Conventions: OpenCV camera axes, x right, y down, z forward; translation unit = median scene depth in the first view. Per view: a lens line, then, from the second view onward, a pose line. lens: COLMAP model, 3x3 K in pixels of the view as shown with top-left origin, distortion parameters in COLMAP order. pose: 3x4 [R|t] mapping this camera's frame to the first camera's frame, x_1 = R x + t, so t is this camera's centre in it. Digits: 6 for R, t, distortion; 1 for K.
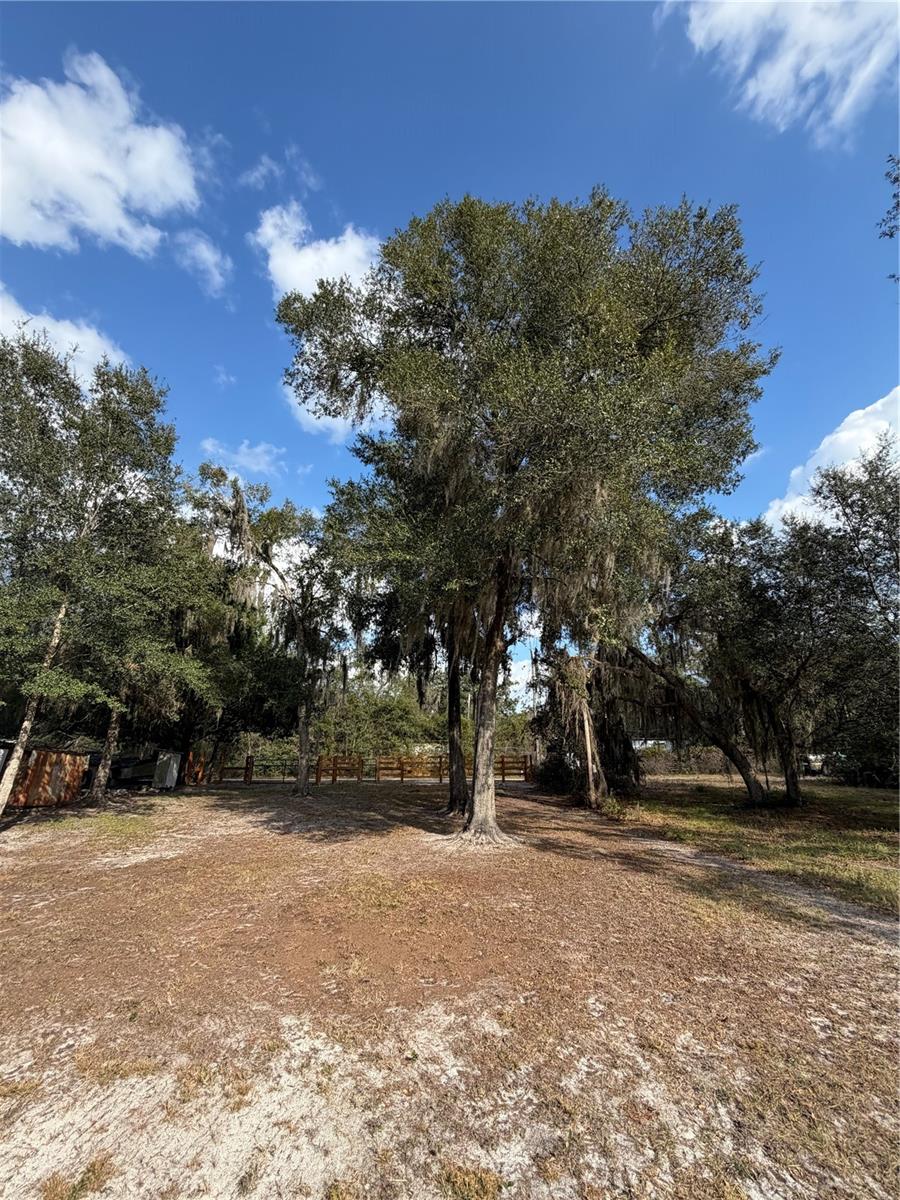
lens RADIAL K [[477.9, 0, 451.7], [0, 477.9, 595.4], [0, 0, 1]] dist [-0.000710, -0.000132]
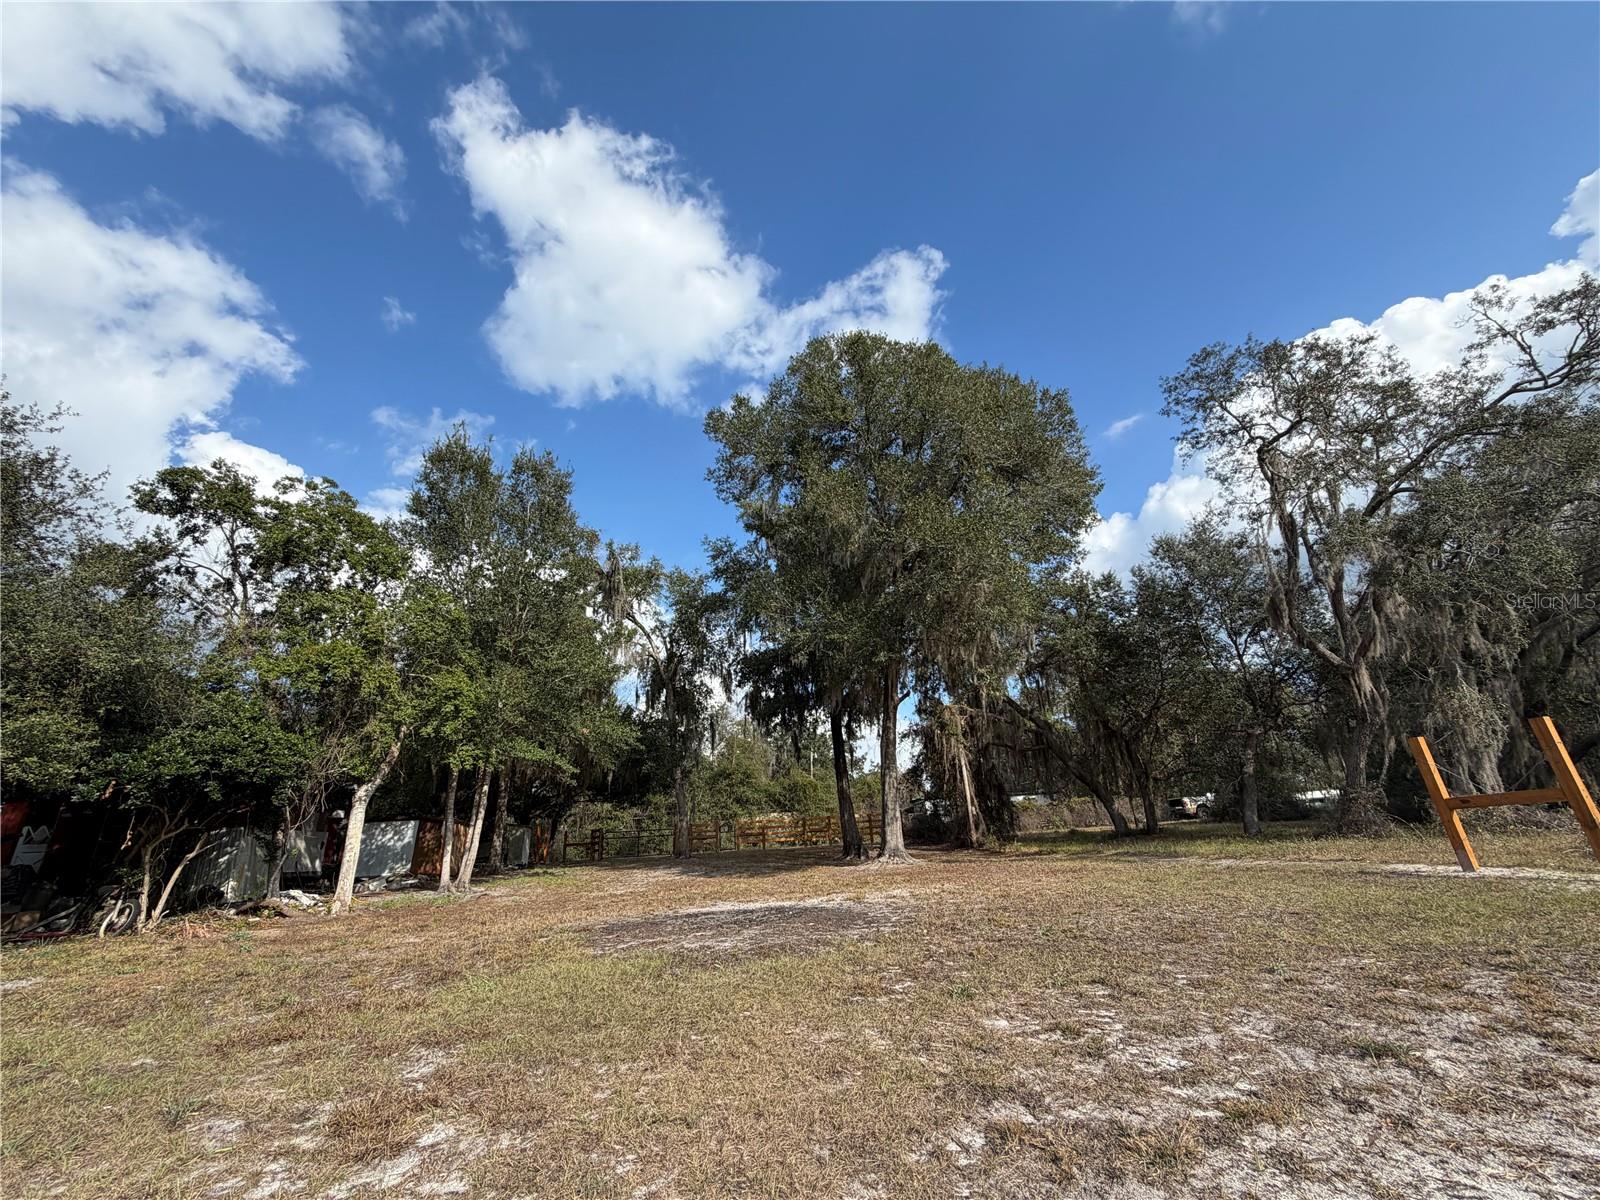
lens RADIAL K [[637.3, 0, 800.0], [0, 637.3, 600.0], [0, 0, 1]] dist [-0.000710, -0.000132]
pose [[0.996427, -0.028685, 0.079433, -0.166390], [0.031843, 0.998740, -0.038784, -0.056395], [-0.078221, 0.041175, 0.996085, -0.358704]]
